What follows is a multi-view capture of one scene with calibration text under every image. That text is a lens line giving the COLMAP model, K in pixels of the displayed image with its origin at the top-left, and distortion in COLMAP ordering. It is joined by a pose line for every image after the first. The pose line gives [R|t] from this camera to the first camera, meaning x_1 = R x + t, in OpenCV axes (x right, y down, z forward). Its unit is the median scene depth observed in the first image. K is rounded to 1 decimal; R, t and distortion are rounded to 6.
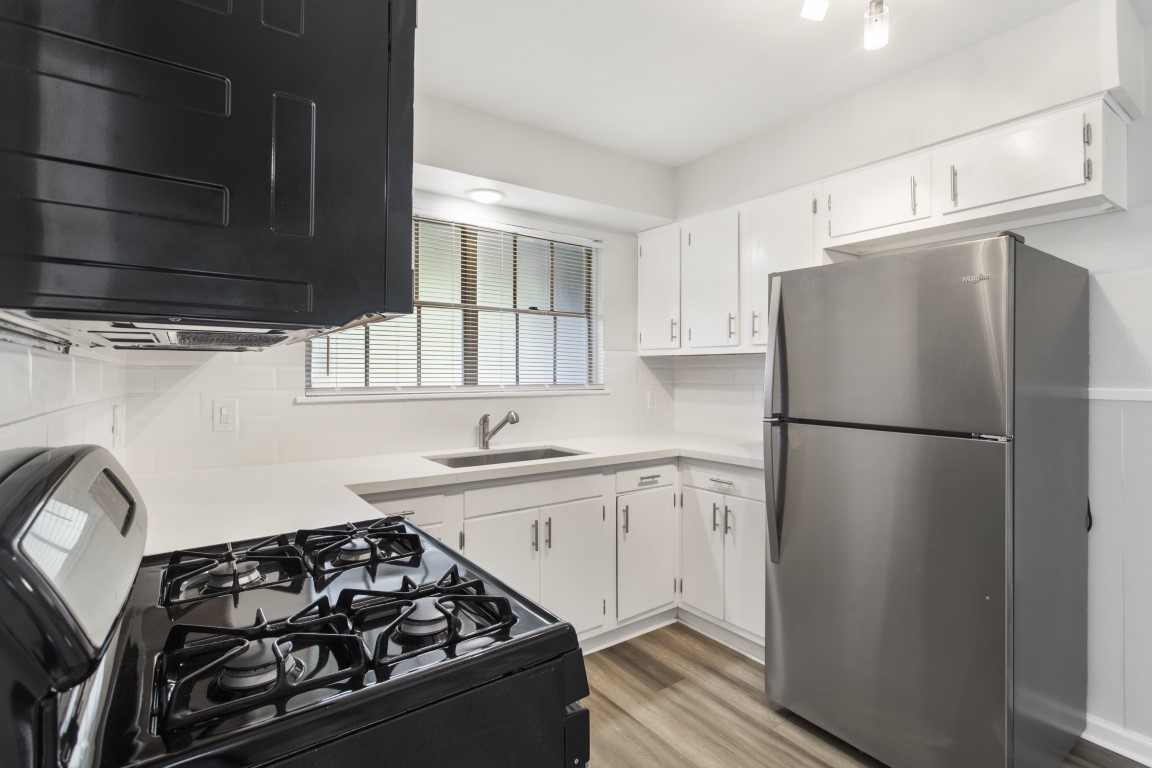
lens RADIAL K [[551.1, 0, 575.9], [0, 551.1, 366.4], [0, 0, 1]] dist [-0.000476, 0.000104]
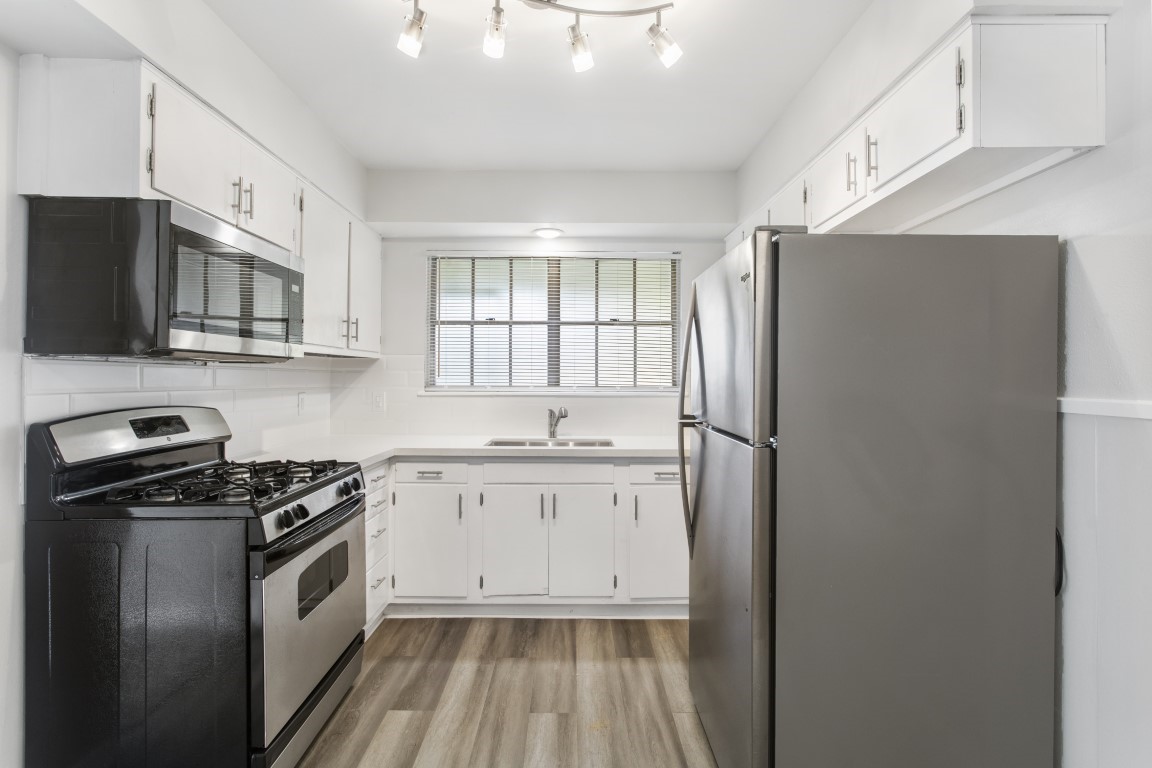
lens RADIAL K [[551.1, 0, 573.5], [0, 551.1, 373.1], [0, 0, 1]] dist [-0.000476, 0.000104]
pose [[0.813378, -0.000748, -0.581735, 0.706065], [0.002945, 0.999992, 0.002831, 0.002220], [0.581728, -0.004016, 0.813374, 0.027106]]
